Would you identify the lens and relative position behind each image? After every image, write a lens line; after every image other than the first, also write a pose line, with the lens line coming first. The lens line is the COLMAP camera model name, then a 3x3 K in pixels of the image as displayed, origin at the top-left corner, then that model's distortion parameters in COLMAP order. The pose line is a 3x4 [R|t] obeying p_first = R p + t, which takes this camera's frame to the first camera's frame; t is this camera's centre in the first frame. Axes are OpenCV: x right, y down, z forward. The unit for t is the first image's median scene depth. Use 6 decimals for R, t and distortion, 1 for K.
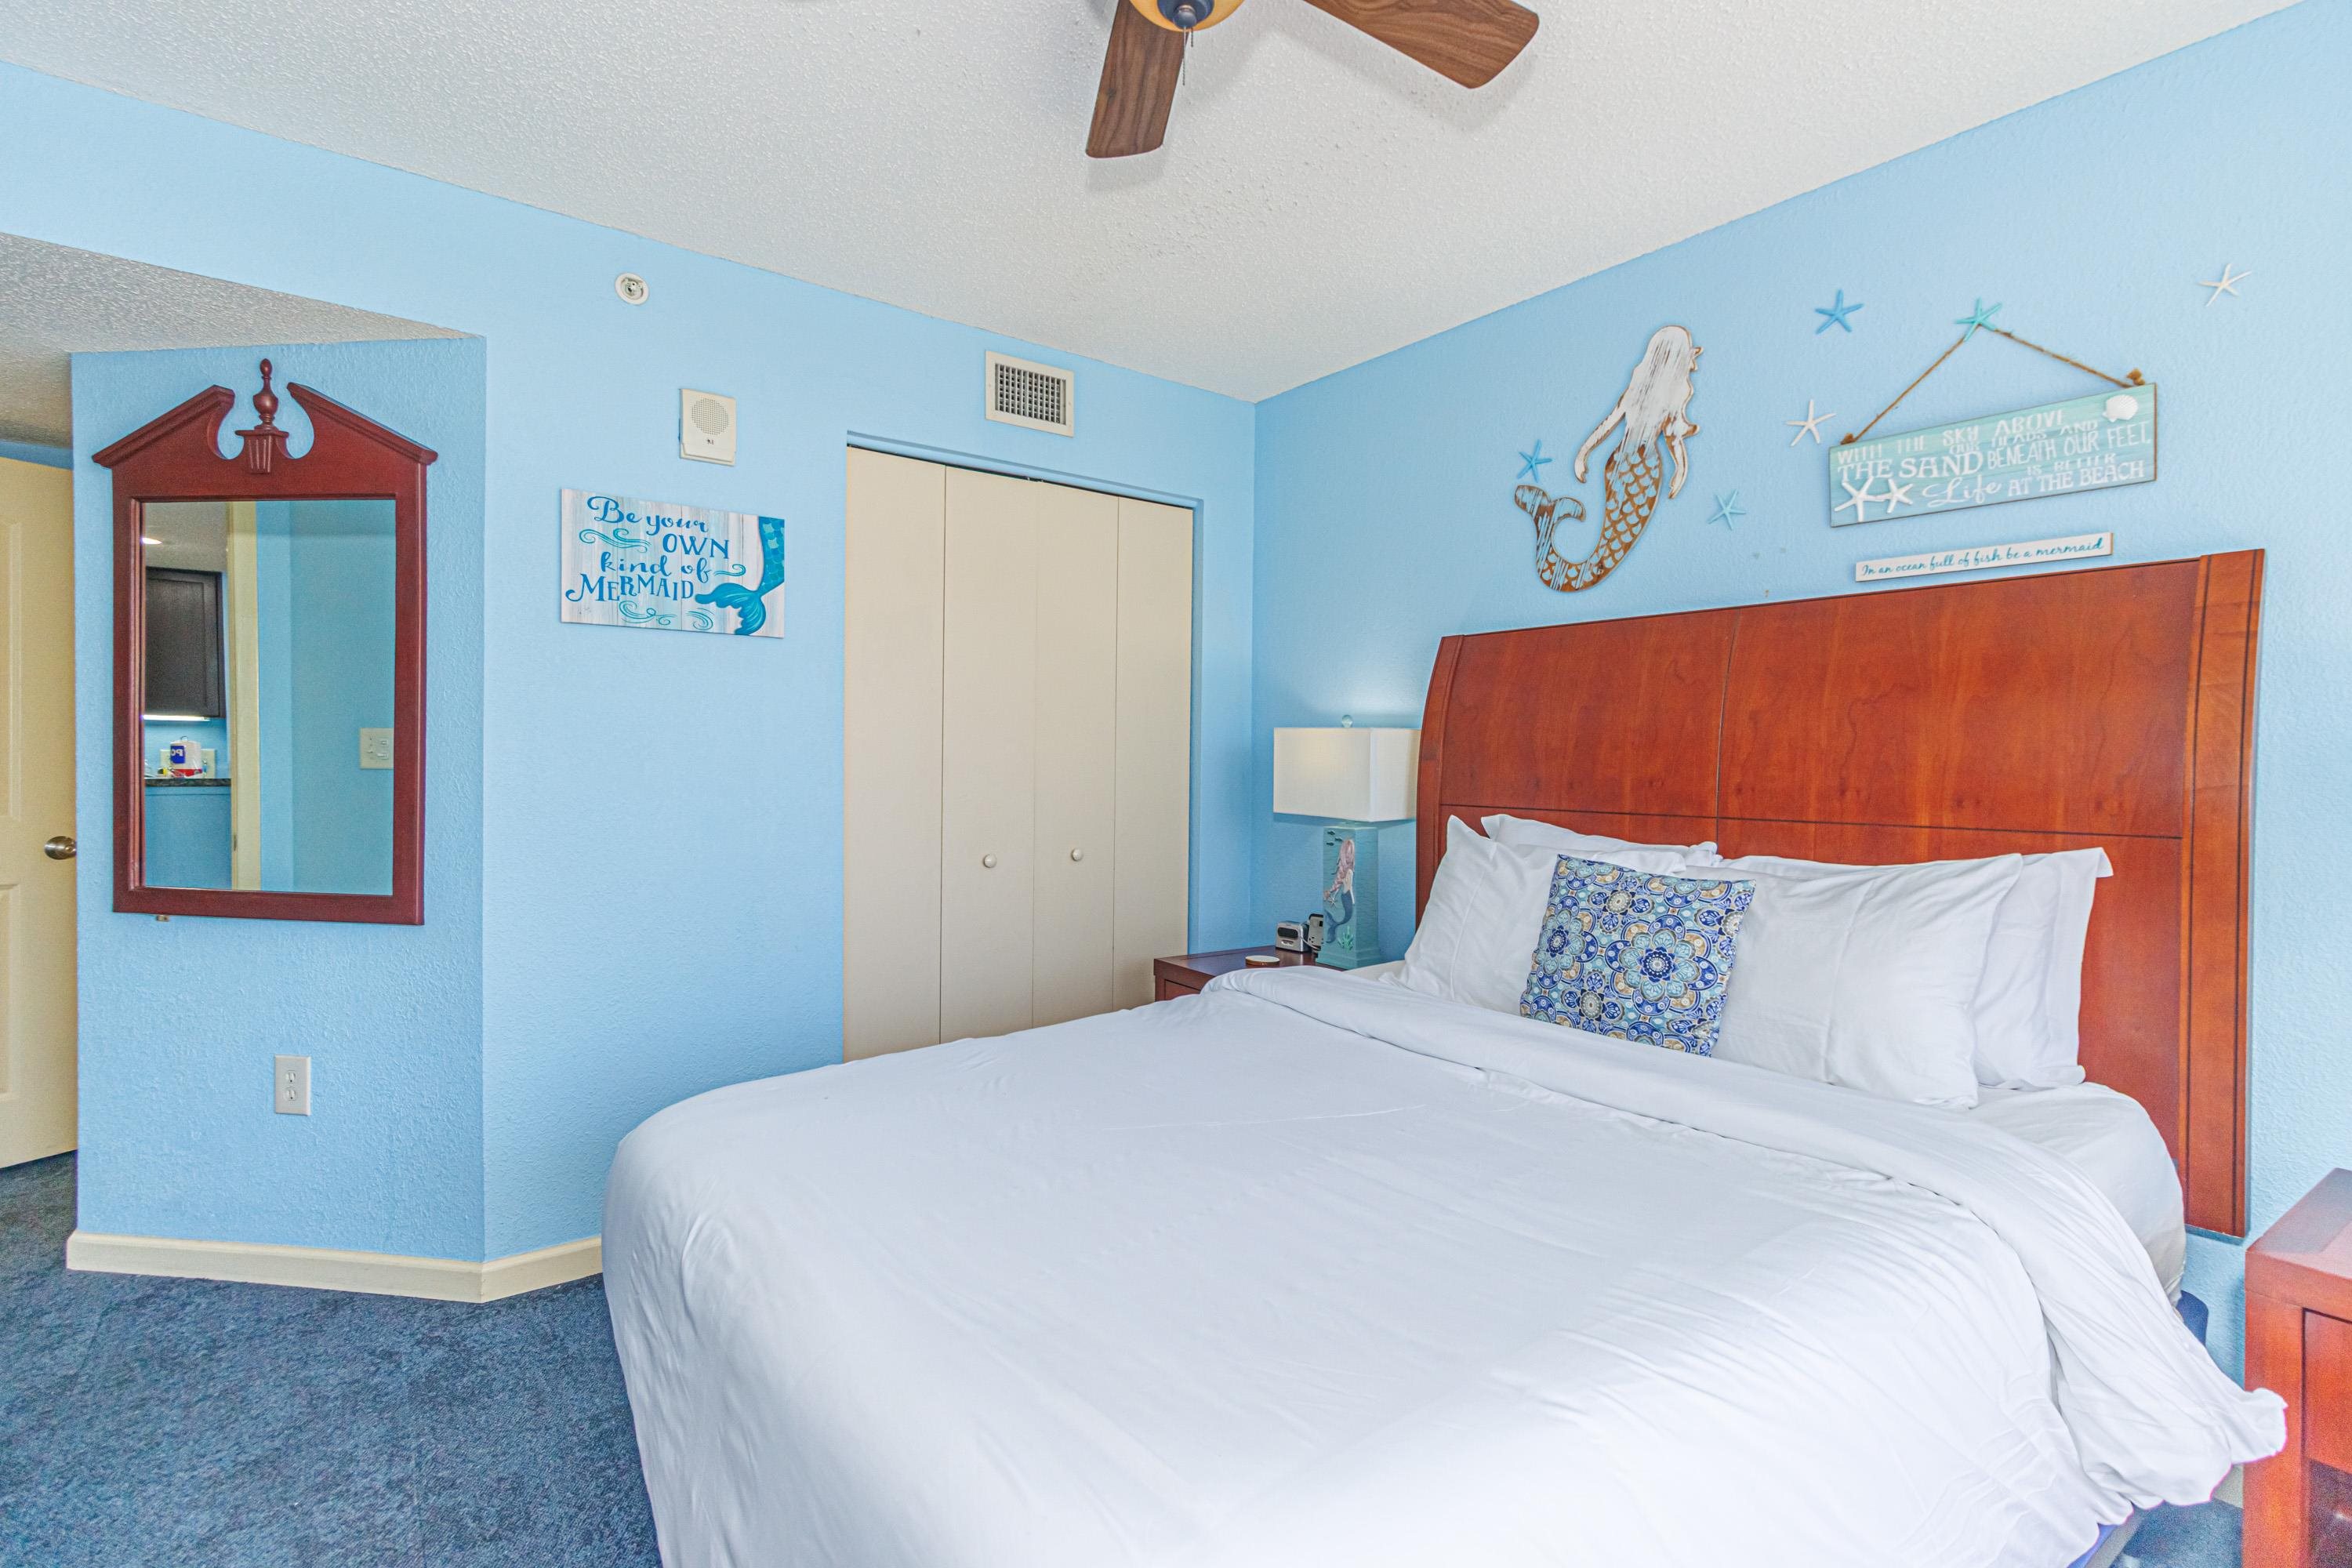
lens RADIAL K [[1089.7, 0, 1163.8], [0, 1089.7, 770.7], [0, 0, 1]] dist [0.007995, -0.000175]
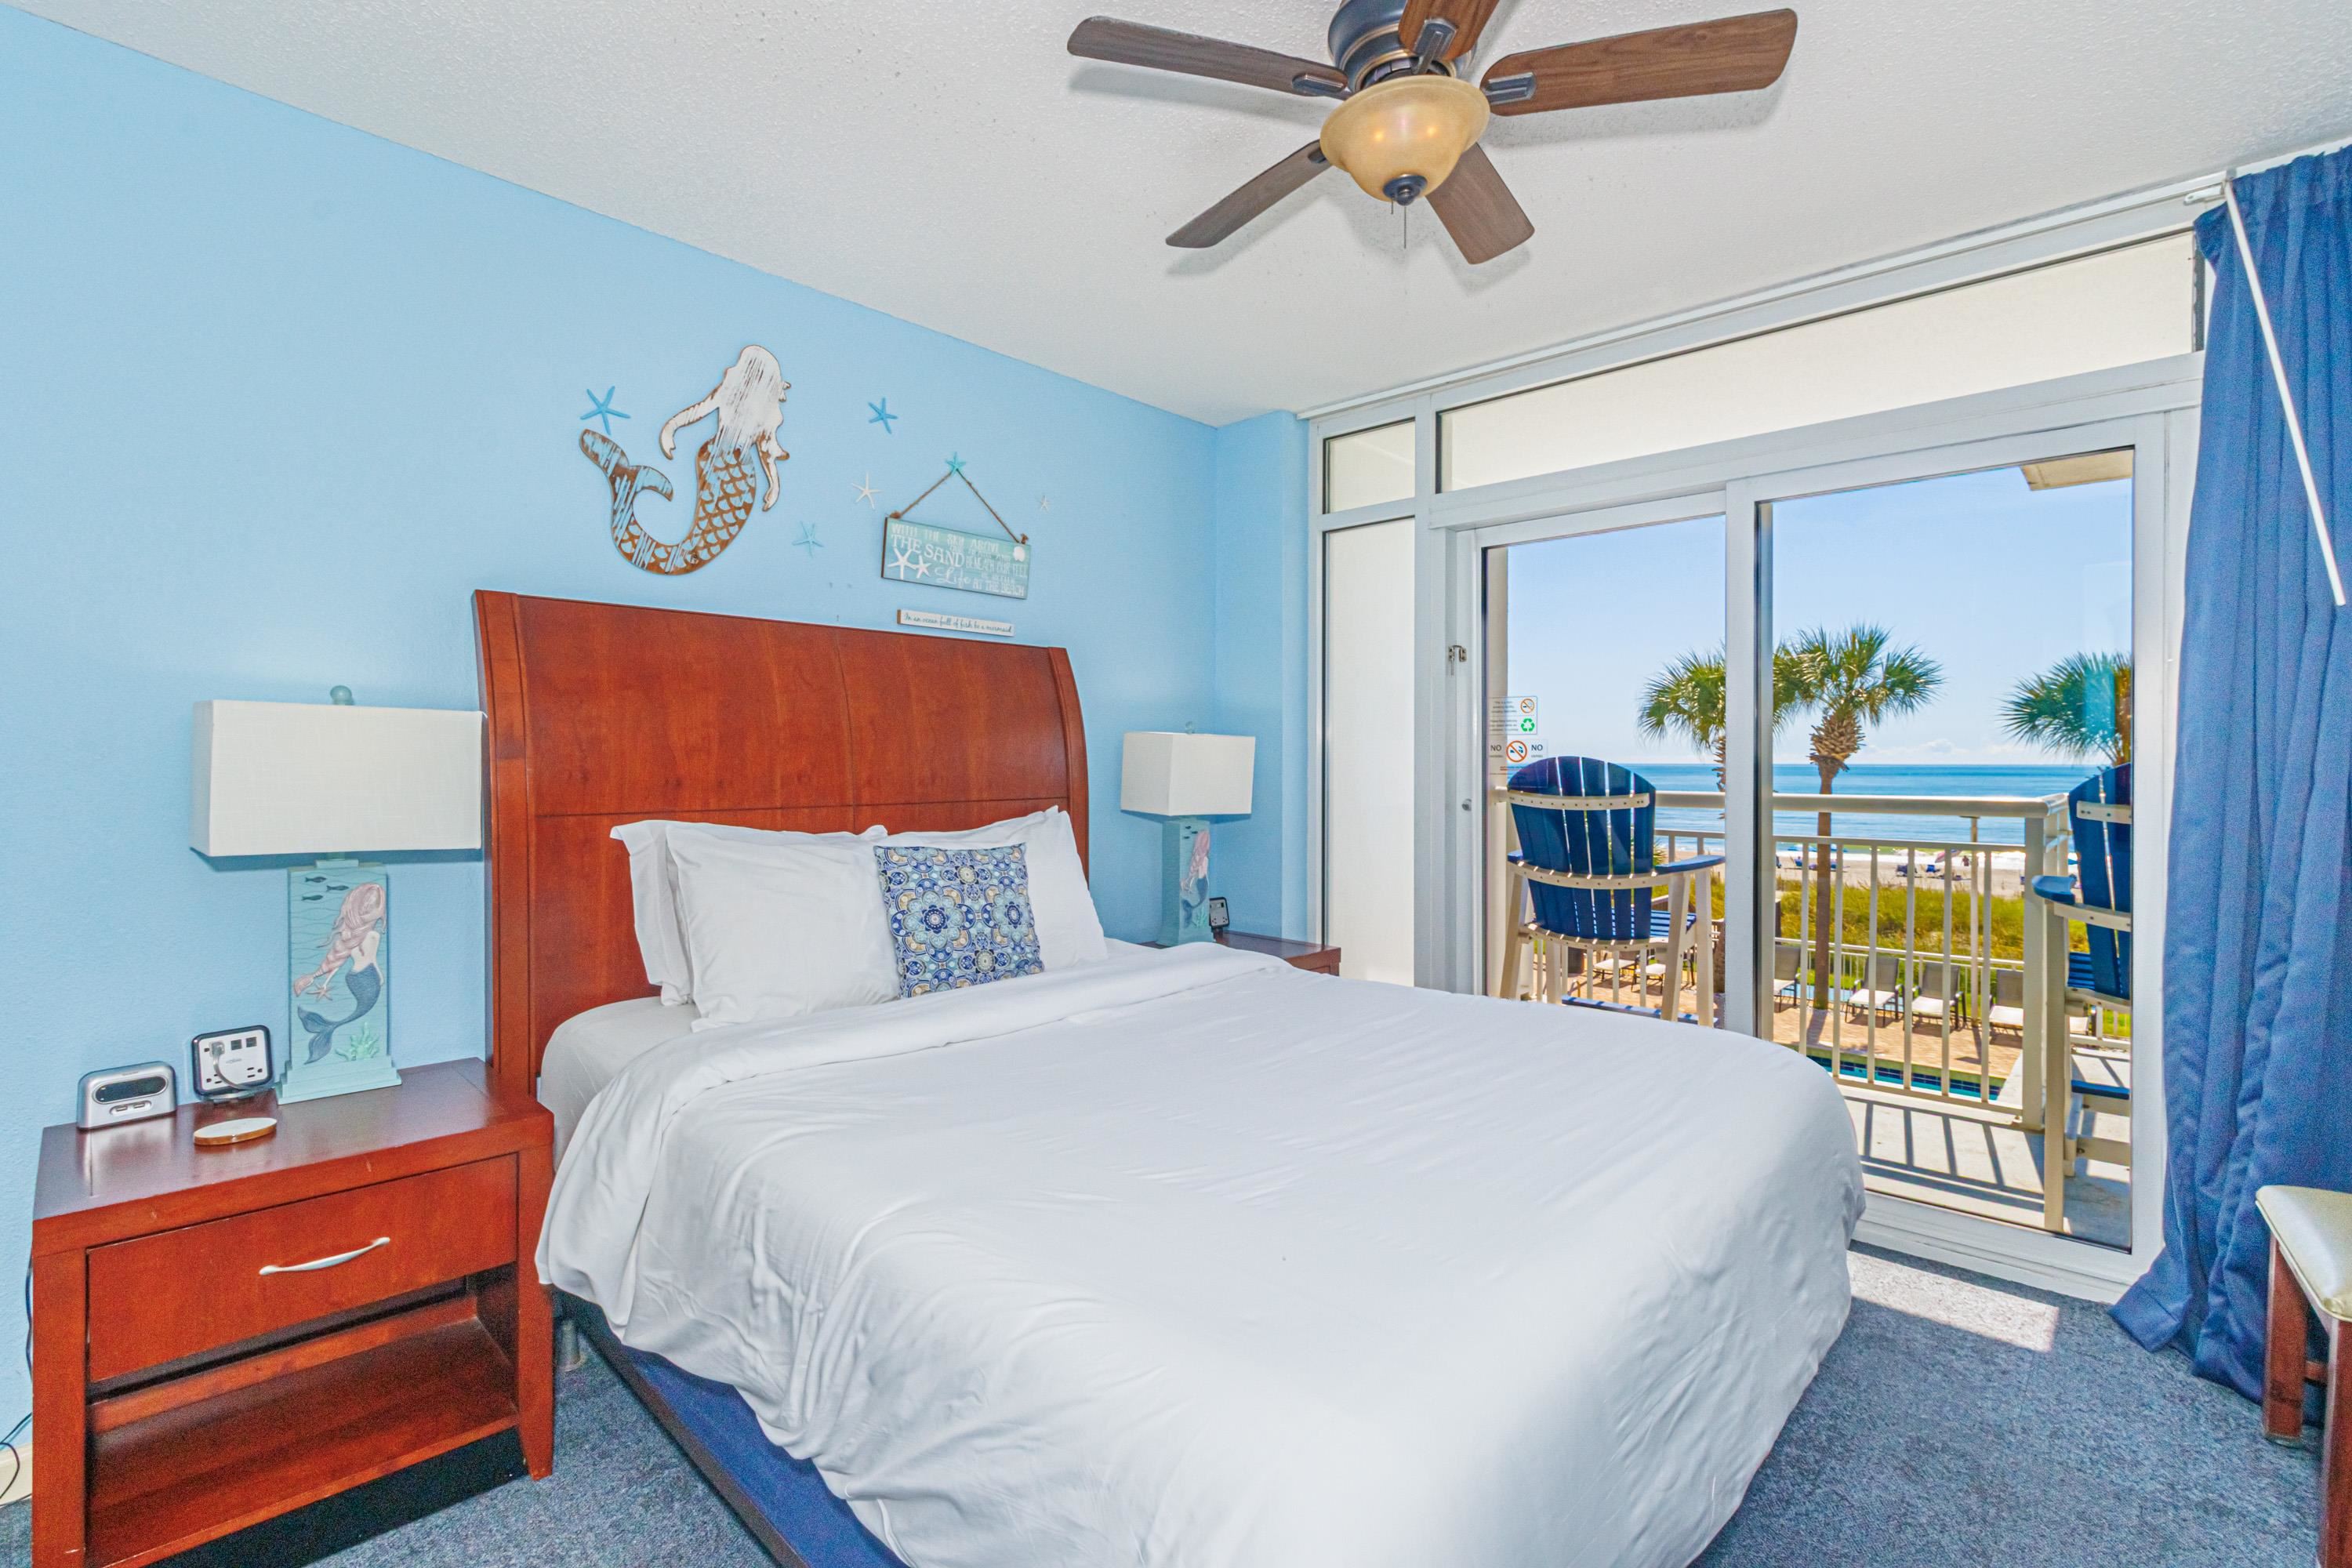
lens RADIAL K [[1089.7, 0, 1163.8], [0, 1089.7, 770.7], [0, 0, 1]] dist [0.007995, -0.000175]
pose [[-0.172478, -0.019339, 0.984823, -0.639522], [0.008034, 0.999746, 0.021039, -0.015070], [-0.984981, 0.011541, -0.172279, 0.782747]]
